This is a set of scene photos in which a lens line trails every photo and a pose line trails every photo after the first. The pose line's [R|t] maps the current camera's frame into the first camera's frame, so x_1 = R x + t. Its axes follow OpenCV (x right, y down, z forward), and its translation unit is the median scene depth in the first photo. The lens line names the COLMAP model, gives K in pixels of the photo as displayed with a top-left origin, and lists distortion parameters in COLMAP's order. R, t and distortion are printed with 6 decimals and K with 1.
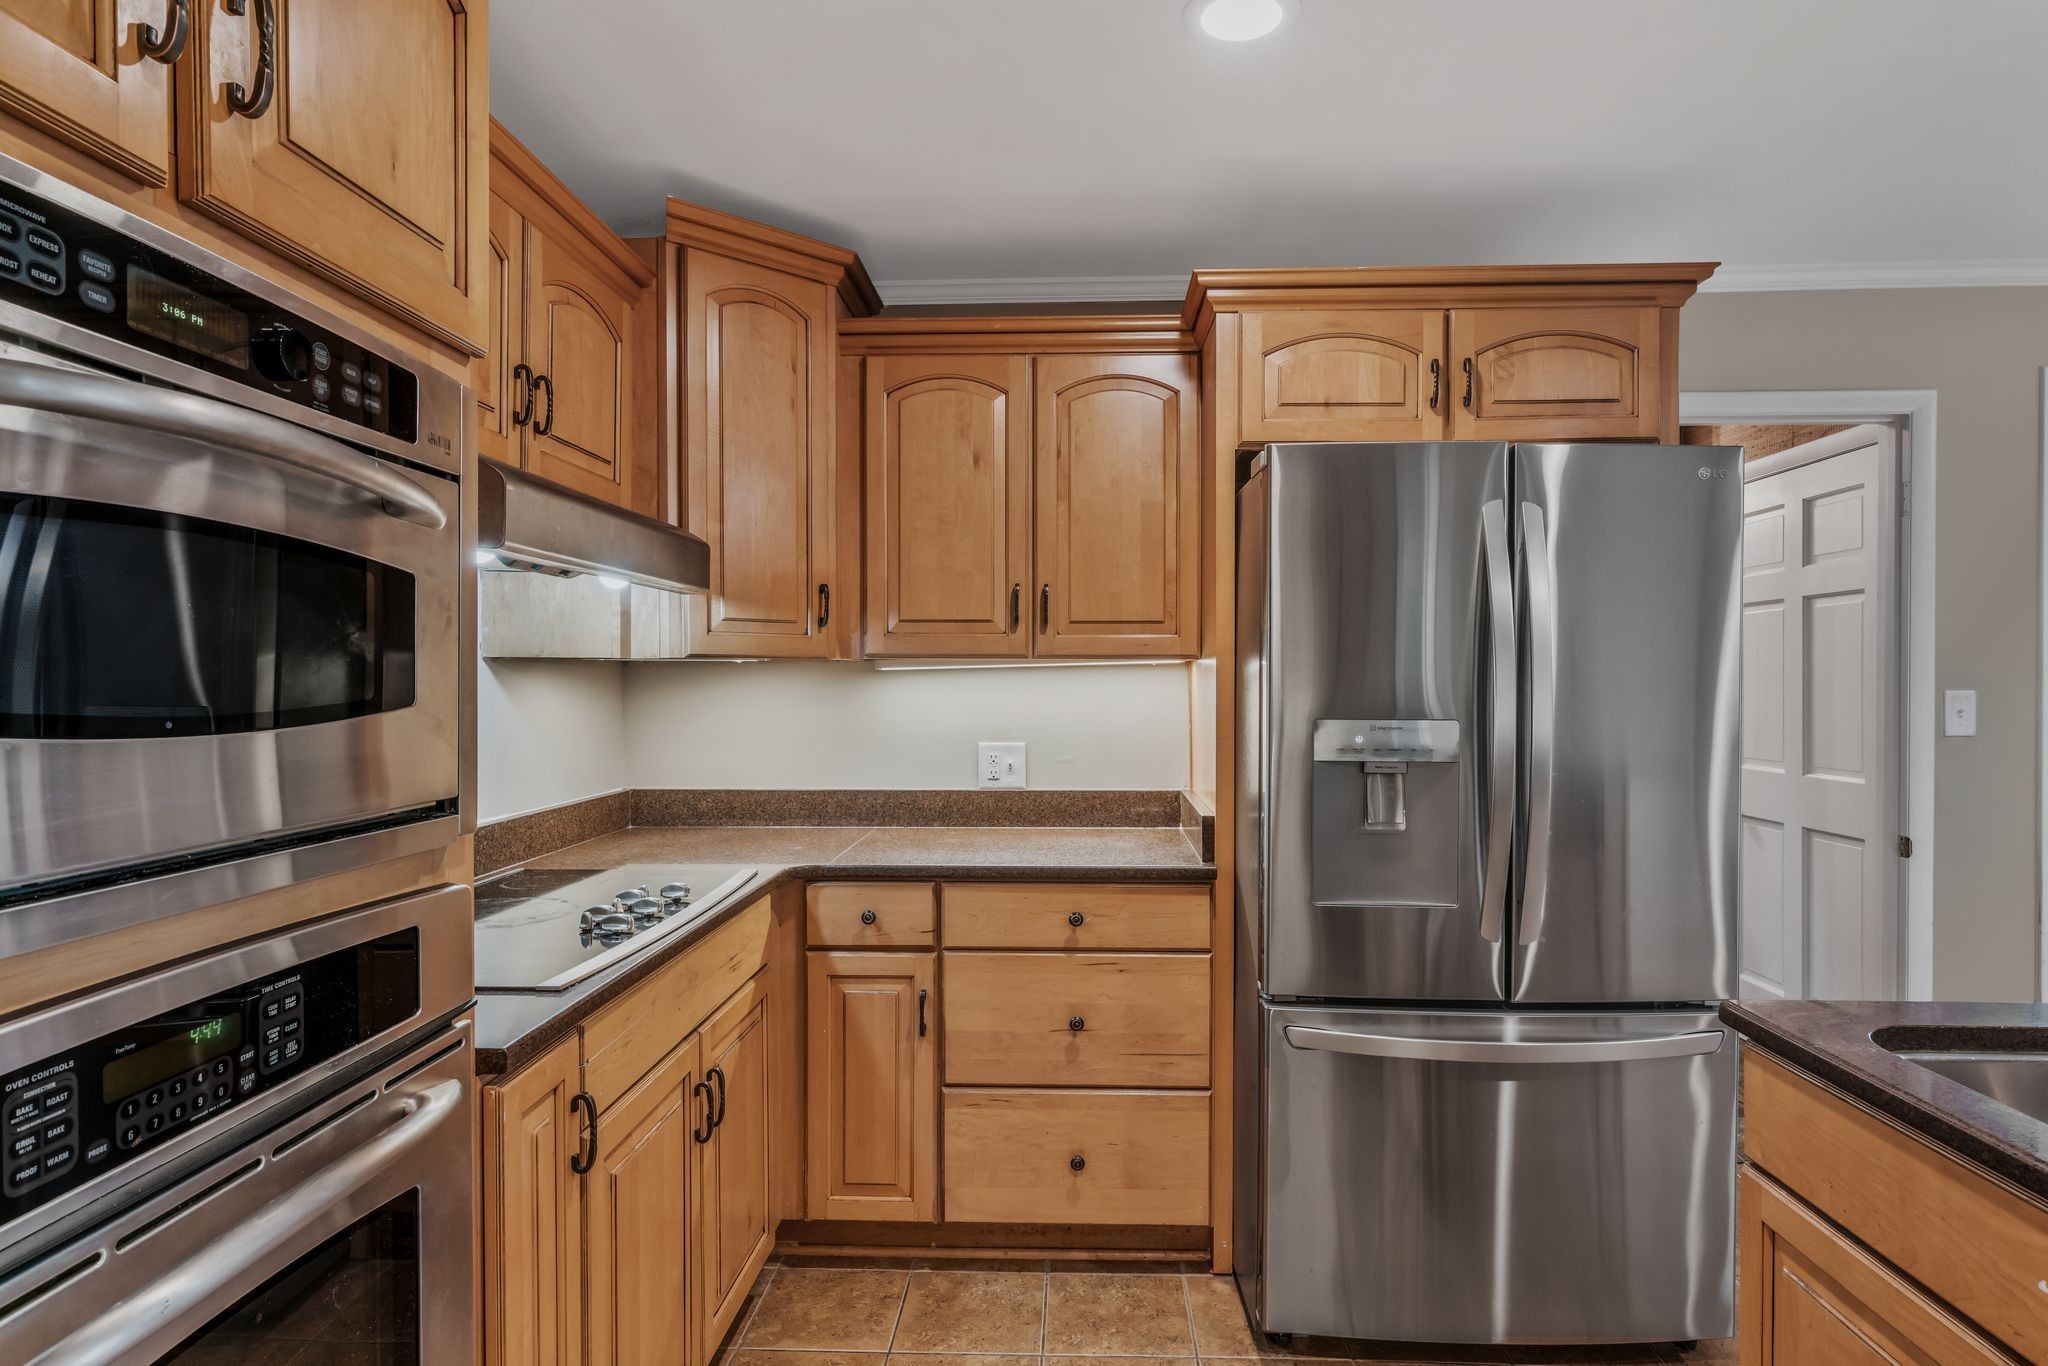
lens RADIAL K [[1124.1, 0, 1028.6], [0, 1124.1, 686.2], [0, 0, 1]] dist [0.003539, 0.002563]
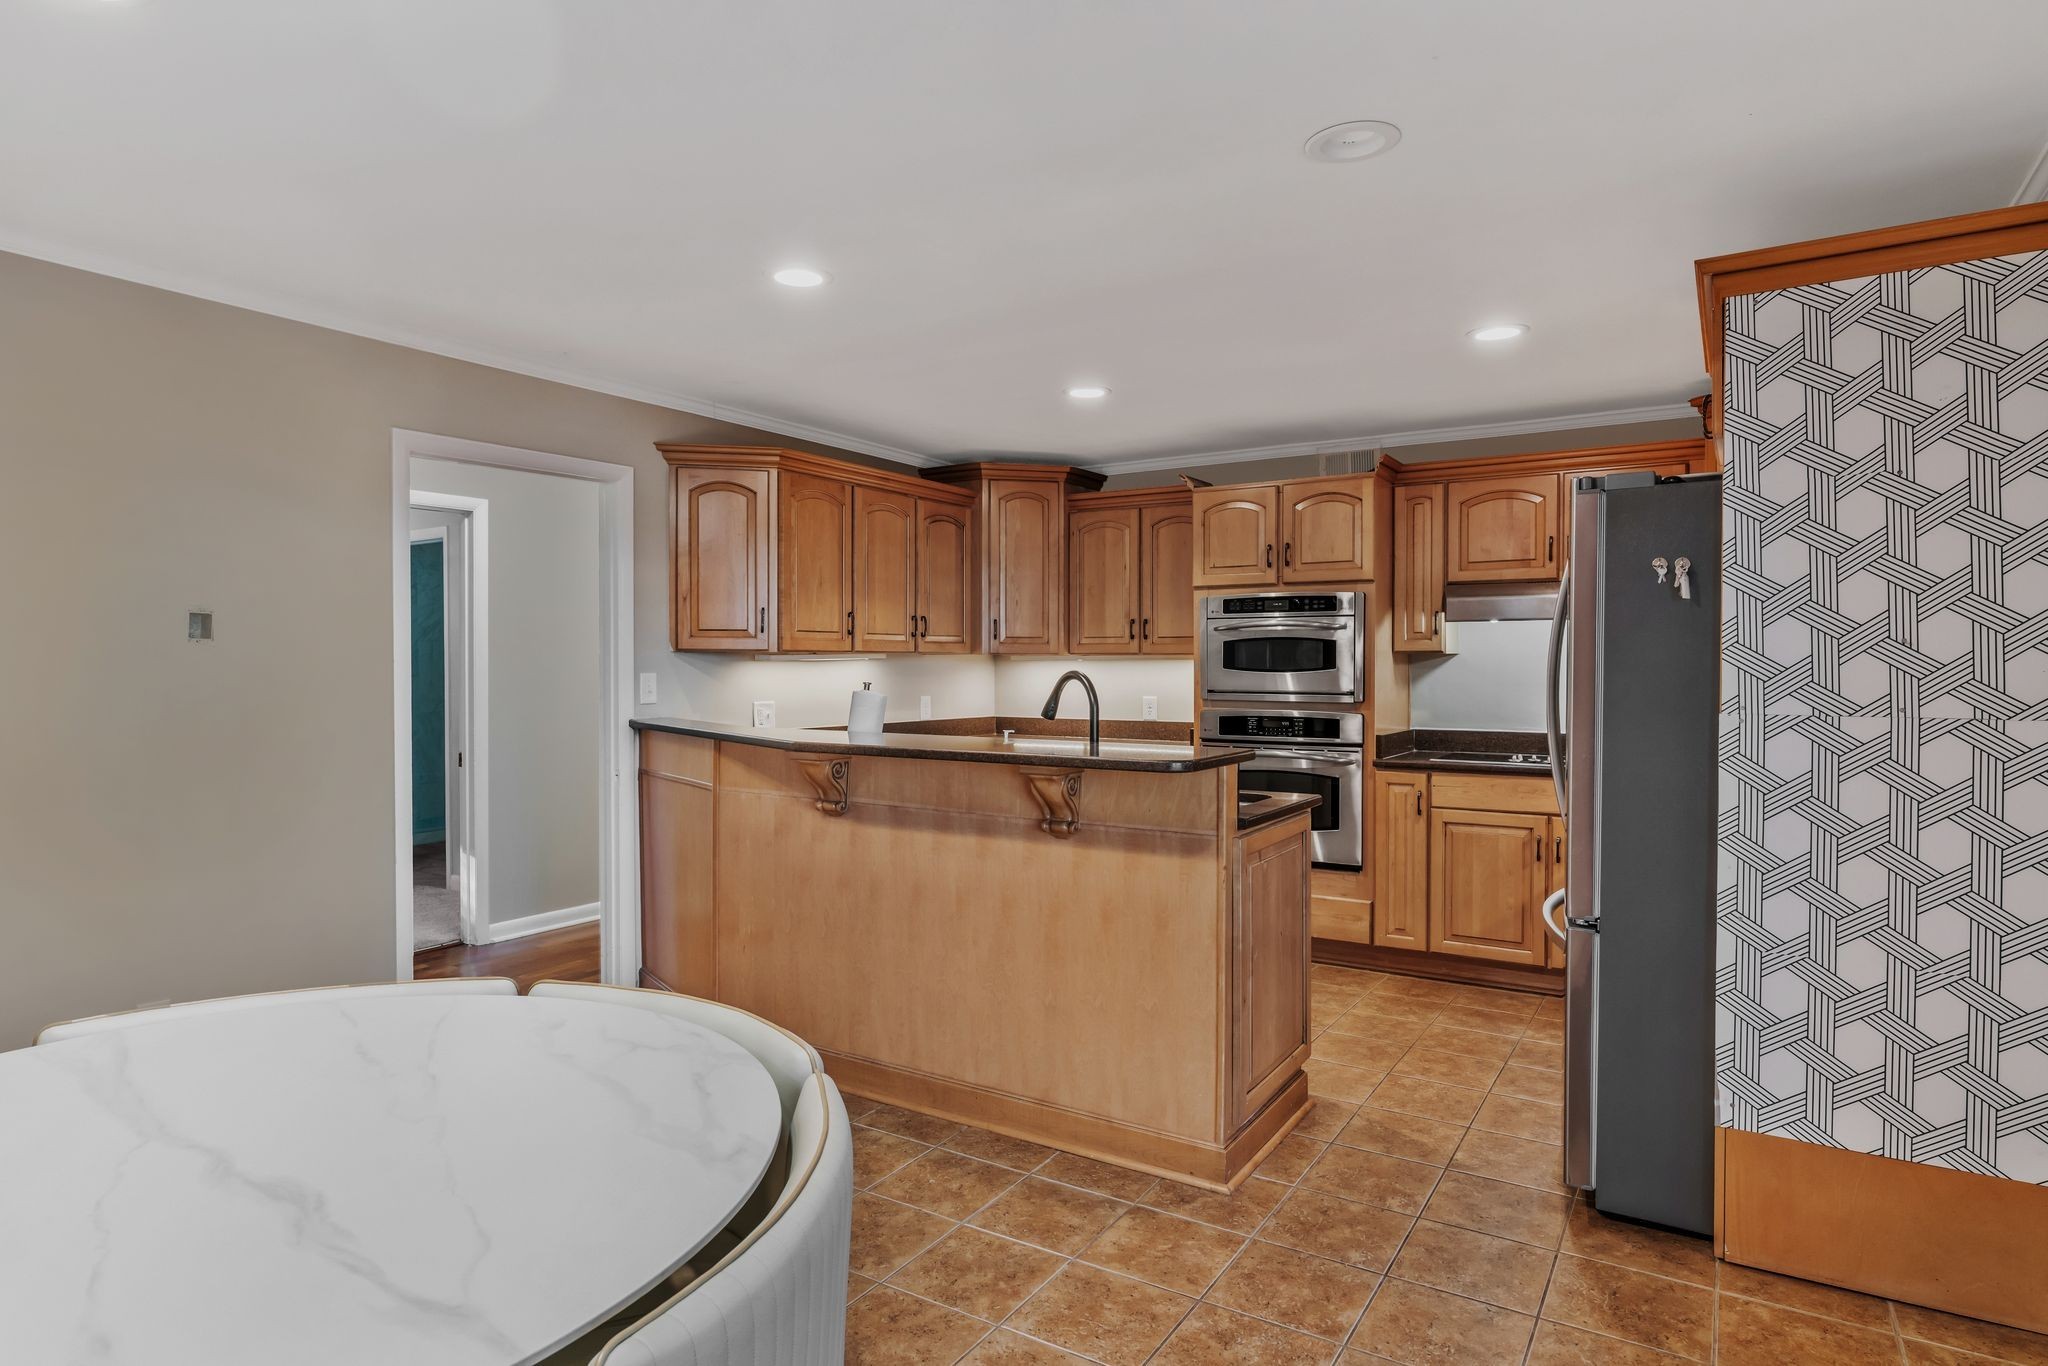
lens RADIAL K [[1124.1, 0, 1017.3], [0, 1124.1, 676.5], [0, 0, 1]] dist [0.003539, 0.002563]
pose [[-0.497232, 0.010371, -0.867556, 1.950474], [-0.005012, 0.999878, 0.014826, -0.007116], [0.867603, 0.011720, -0.497119, 1.041810]]
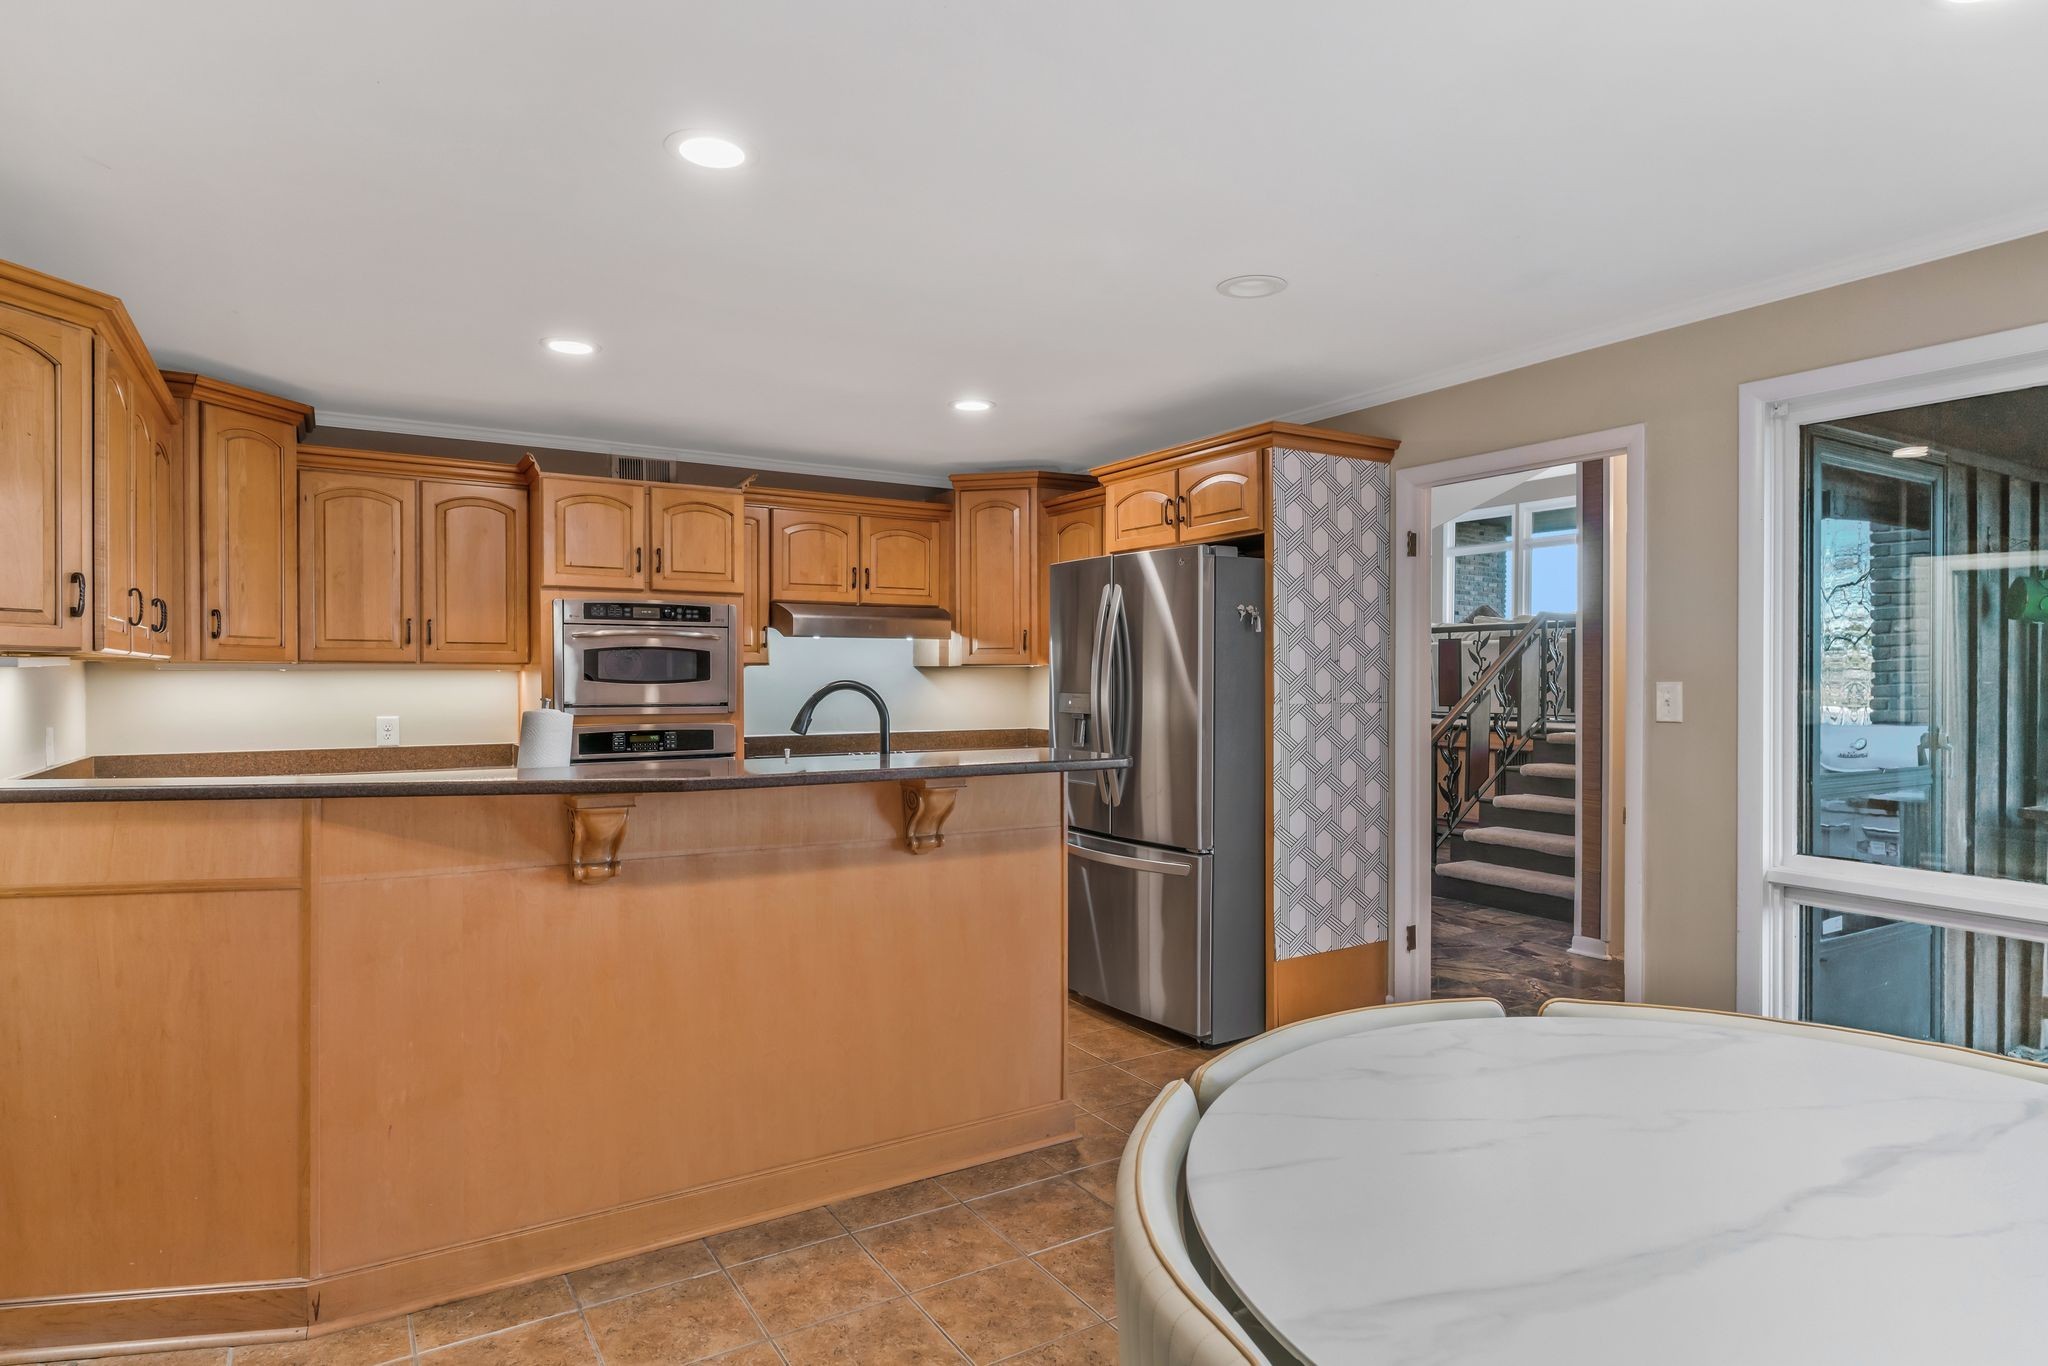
lens RADIAL K [[1124.1, 0, 1012.1], [0, 1124.1, 684.5], [0, 0, 1]] dist [0.003539, 0.002563]
pose [[0.560614, 0.004818, -0.828063, 1.885512], [-0.003975, 0.999987, 0.003127, 0.006962], [0.828068, 0.001539, 0.560626, -0.254125]]
